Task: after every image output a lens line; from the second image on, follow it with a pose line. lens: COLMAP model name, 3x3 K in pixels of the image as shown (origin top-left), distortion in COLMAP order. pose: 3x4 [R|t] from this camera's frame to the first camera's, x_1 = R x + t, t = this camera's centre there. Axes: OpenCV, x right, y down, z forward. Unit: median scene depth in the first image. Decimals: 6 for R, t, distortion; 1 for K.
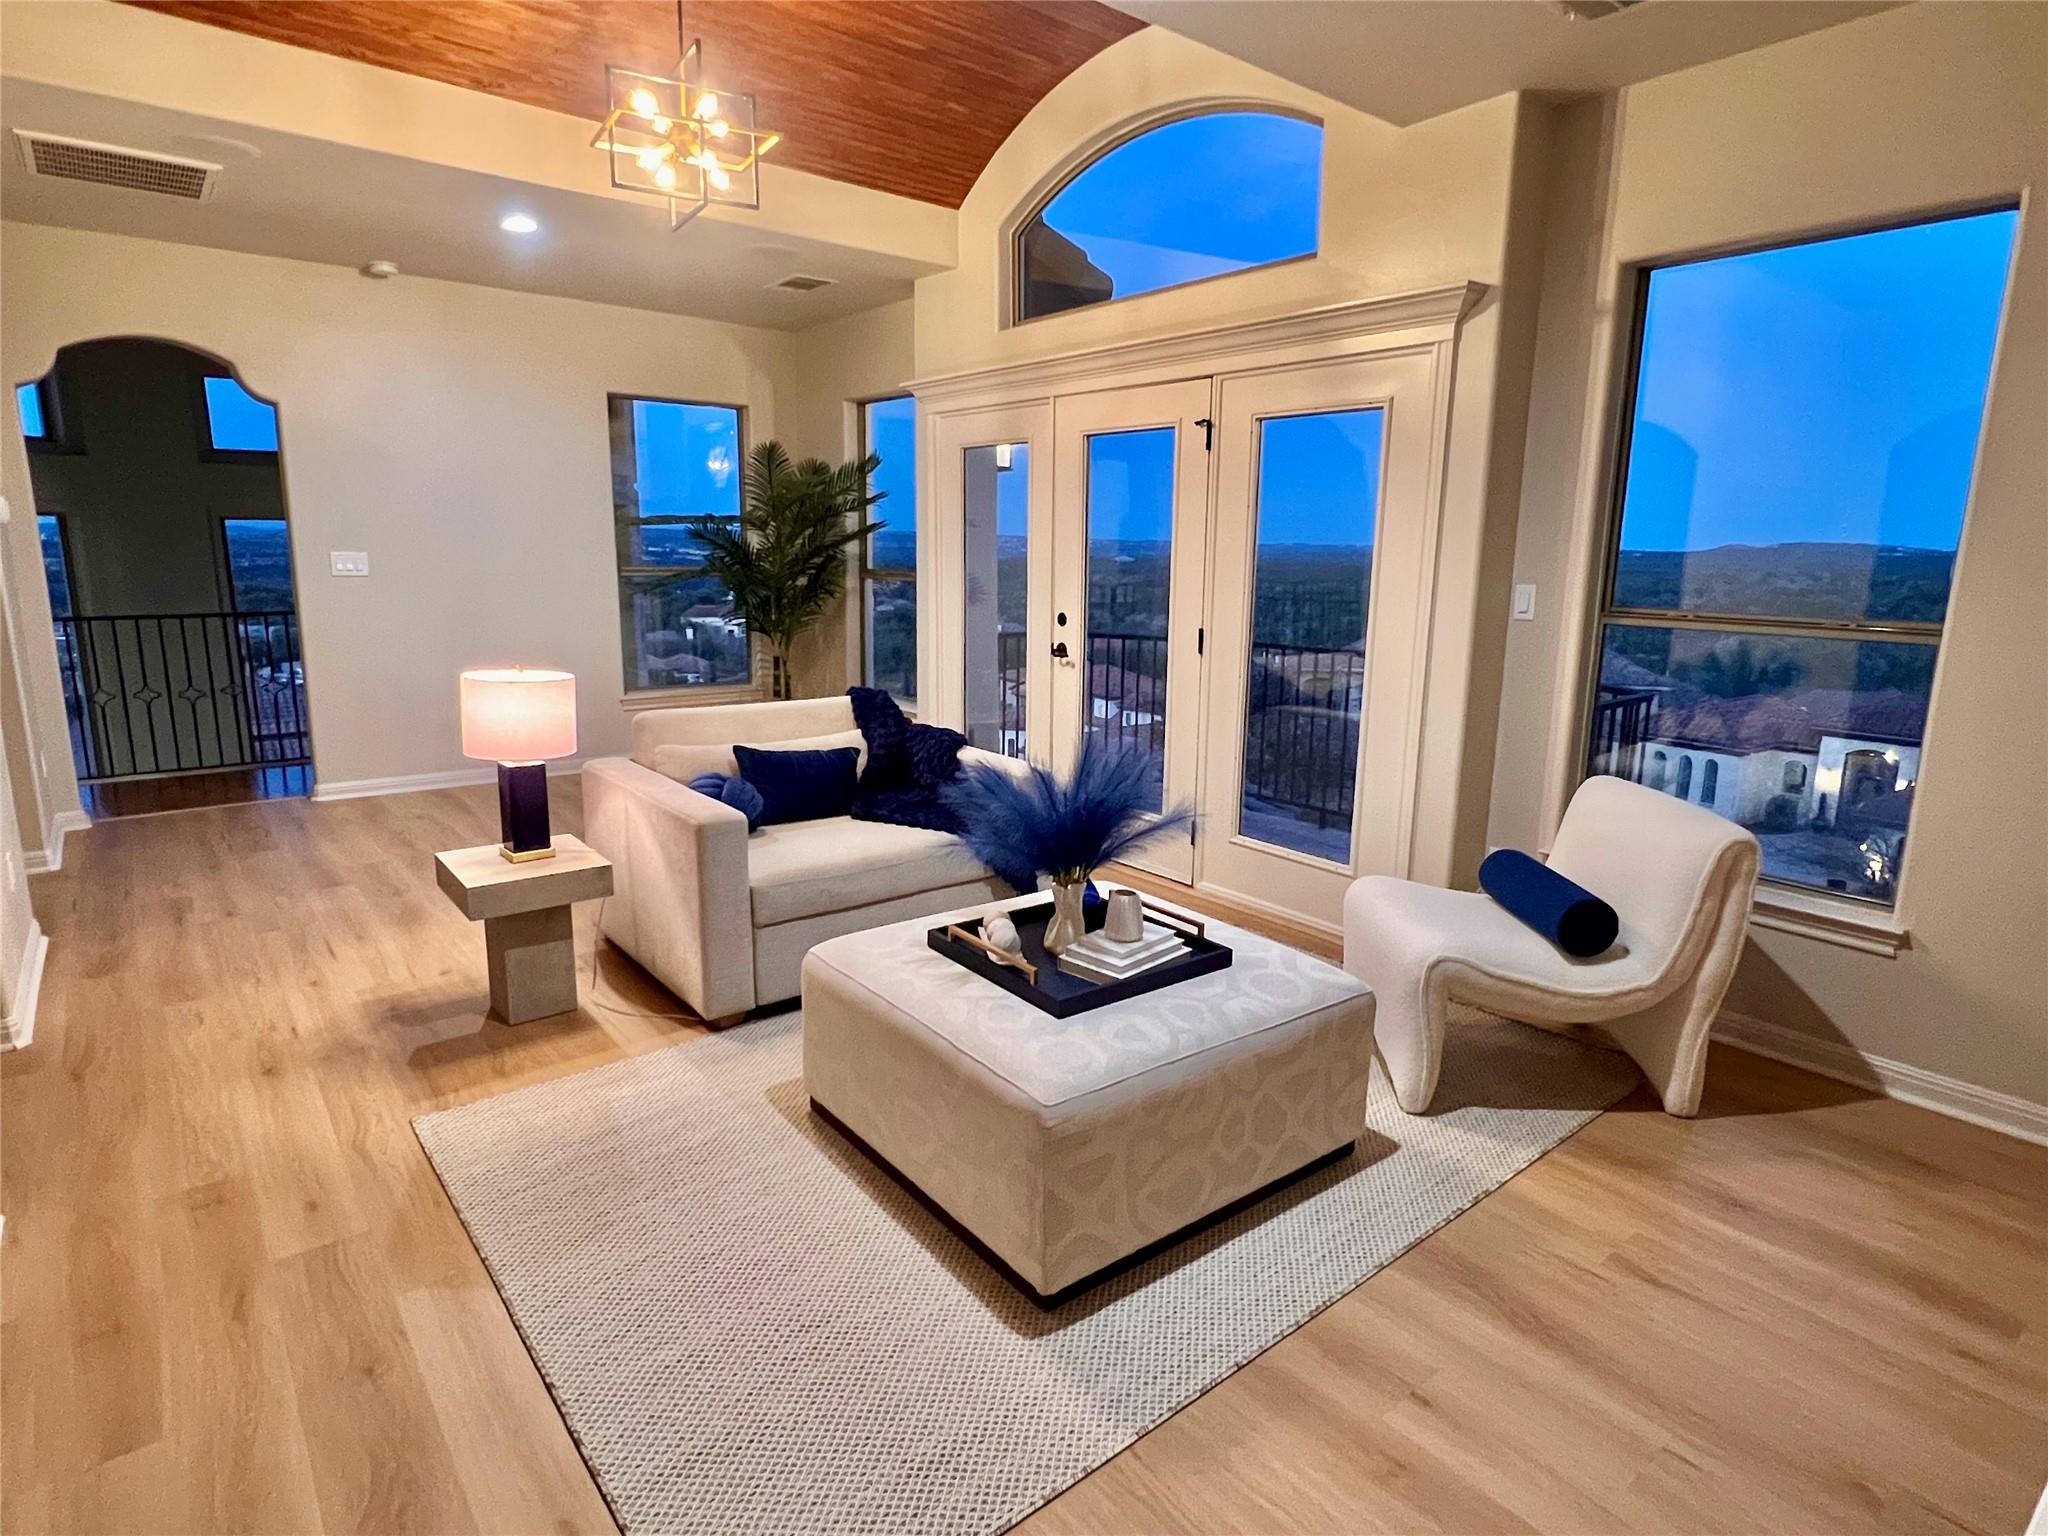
lens RADIAL K [[1109.8, 0, 1022.0], [0, 1109.8, 770.0], [0, 0, 1]] dist [-0.002168, -0.000378]
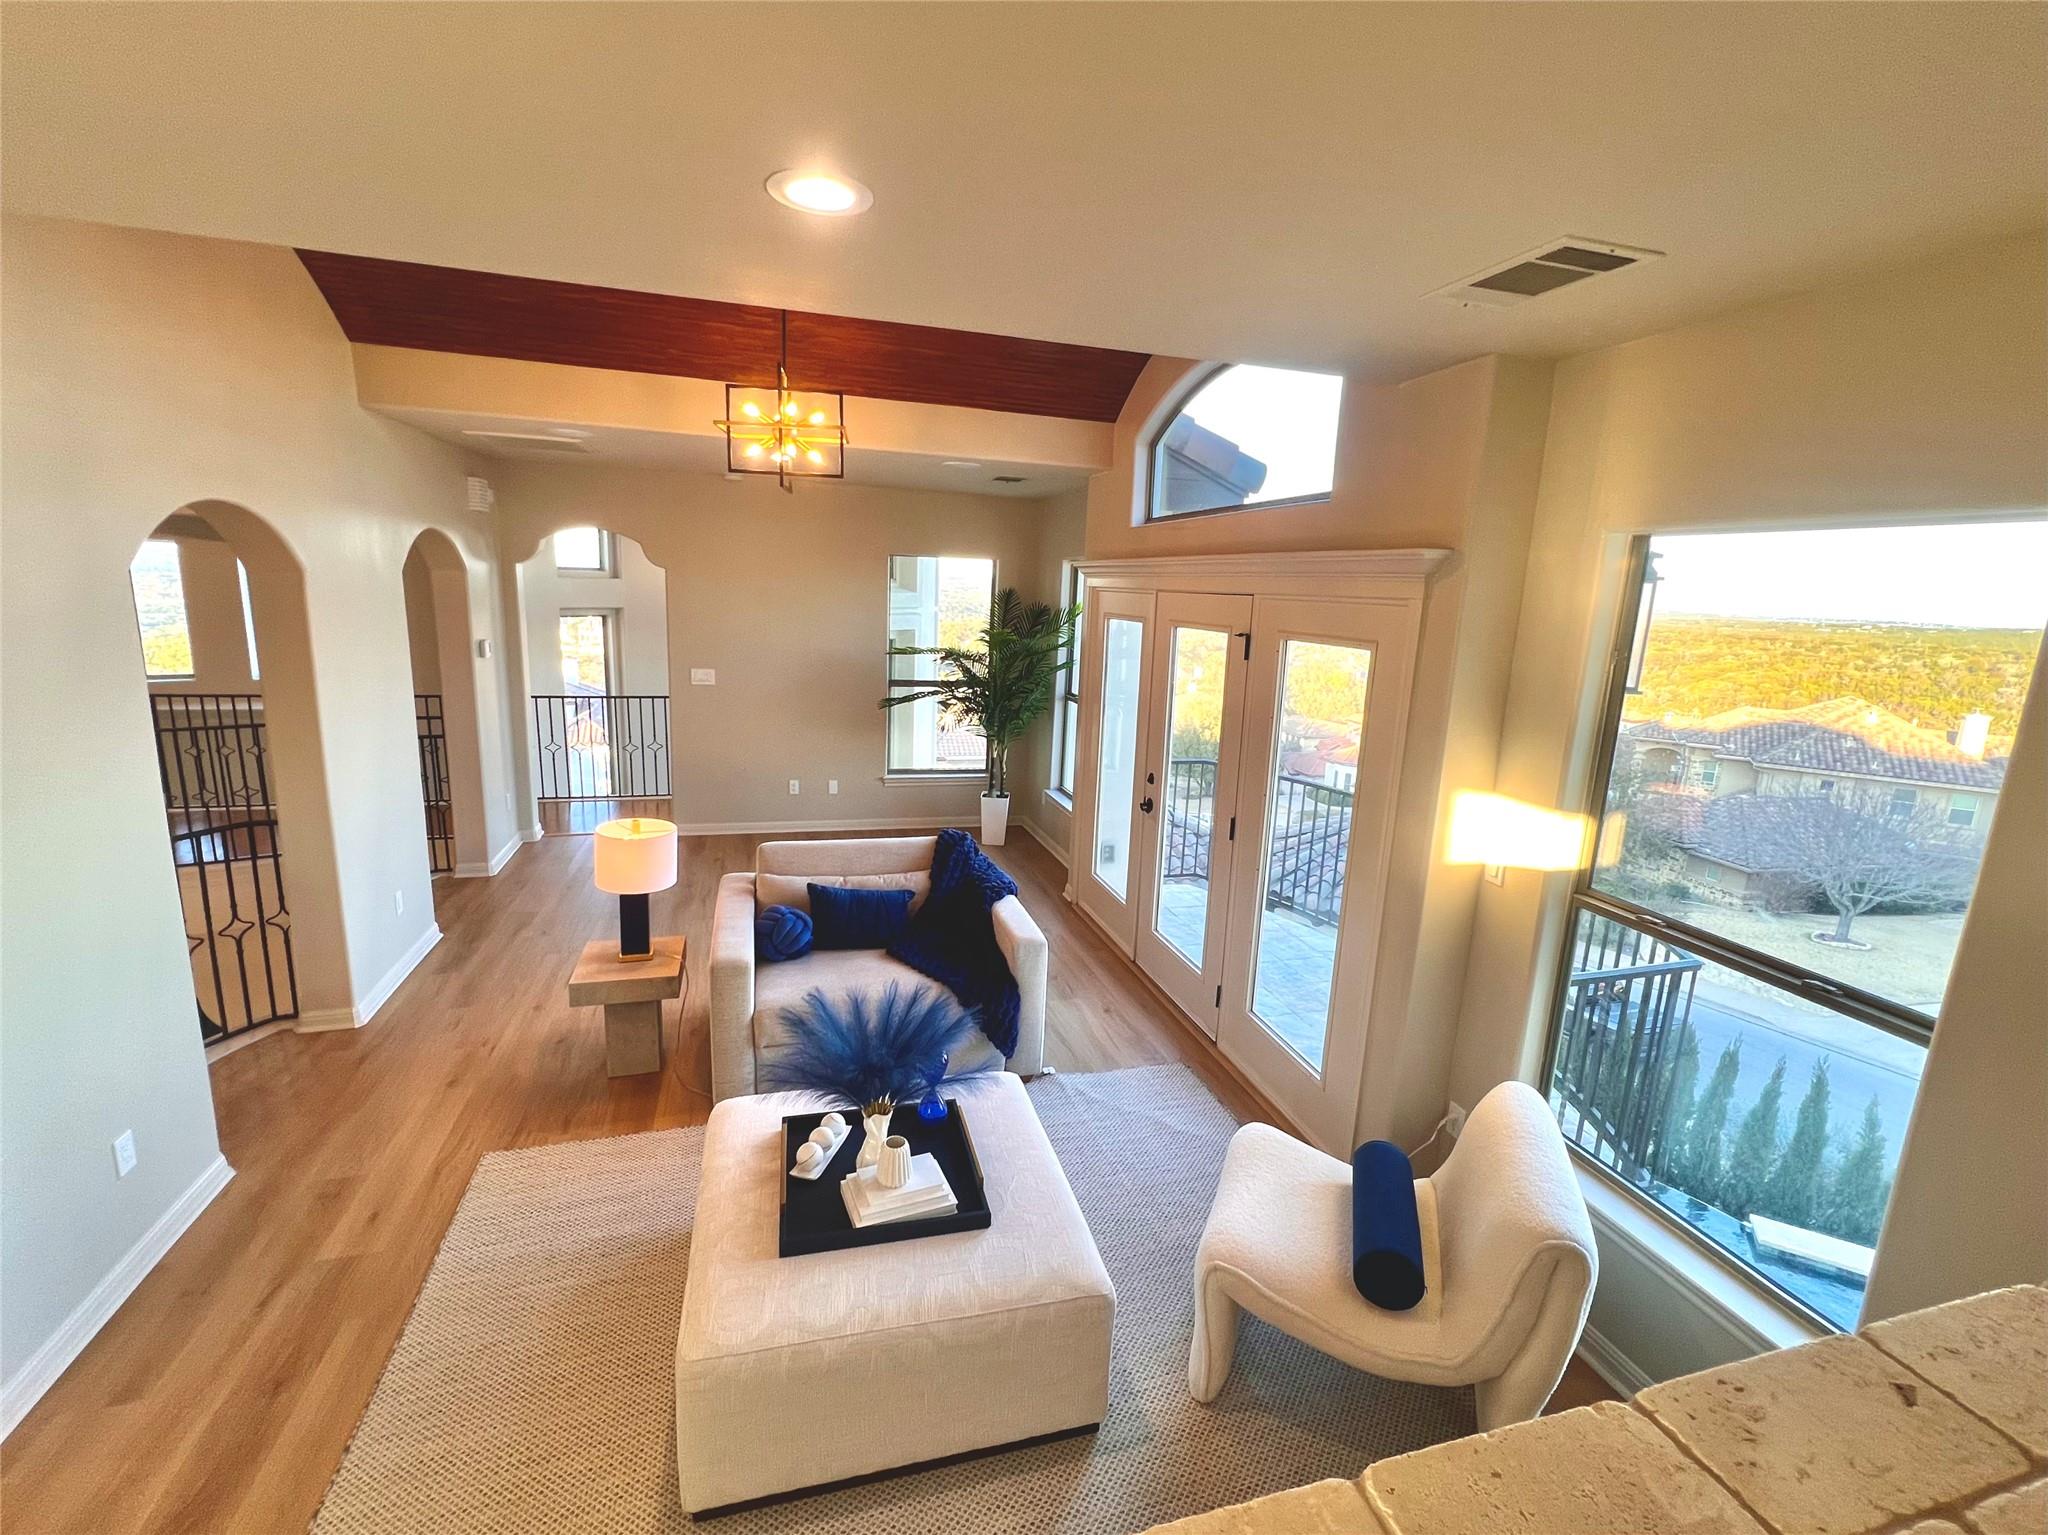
lens RADIAL K [[884.6, 0, 1024.7], [0, 884.6, 765.0], [0, 0, 1]] dist [-0.000305, -0.000124]
pose [[0.926503, 0.098987, -0.363034, 0.307161], [-0.105253, 0.994442, 0.002535, -0.173270], [0.361268, 0.035862, 0.931772, 0.121633]]
